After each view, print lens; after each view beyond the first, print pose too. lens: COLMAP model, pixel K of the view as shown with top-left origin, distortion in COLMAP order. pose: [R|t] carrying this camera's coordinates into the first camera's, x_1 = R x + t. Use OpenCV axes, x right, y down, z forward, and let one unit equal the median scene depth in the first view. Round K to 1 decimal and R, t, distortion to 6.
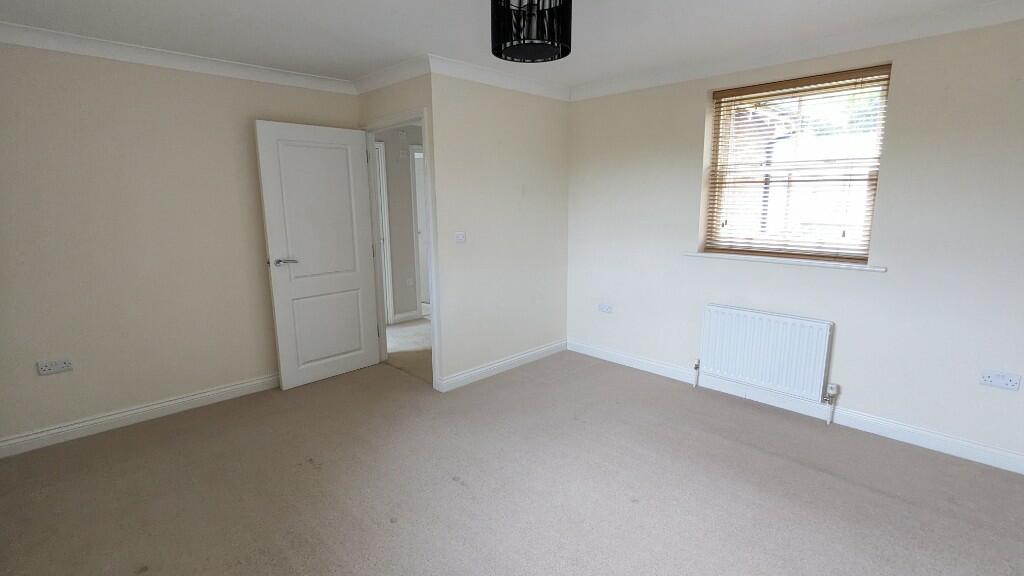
lens RADIAL K [[478.9, 0, 512.0], [0, 478.9, 288.0], [0, 0, 1]] dist [0.000044, -0.000076]
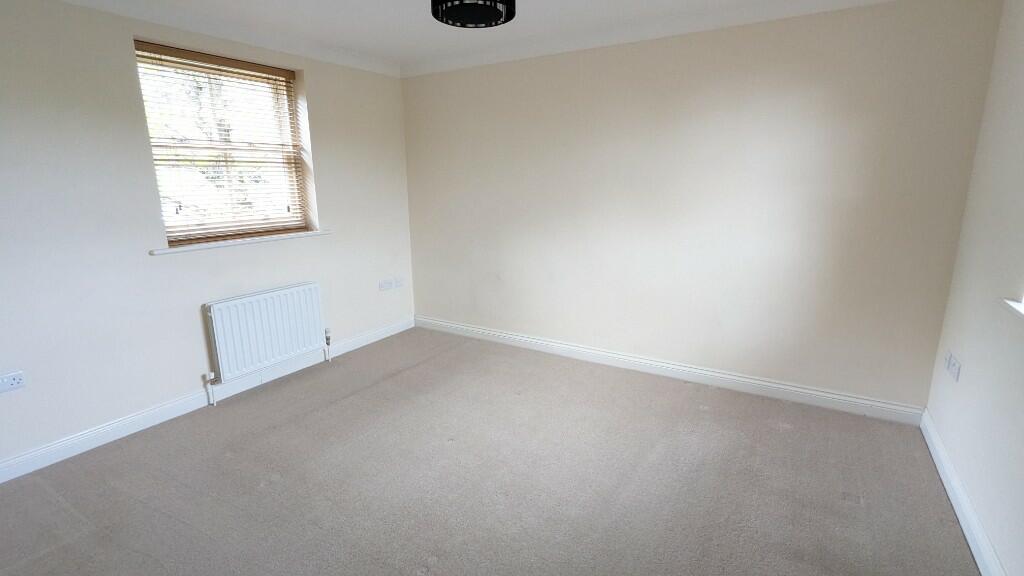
lens RADIAL K [[478.9, 0, 512.0], [0, 478.9, 288.0], [0, 0, 1]] dist [0.000044, -0.000076]
pose [[-0.242730, -0.213476, 0.946314, -0.579974], [0.189093, 0.946364, 0.261990, -0.129588], [-0.951486, 0.242534, -0.189344, 0.727120]]
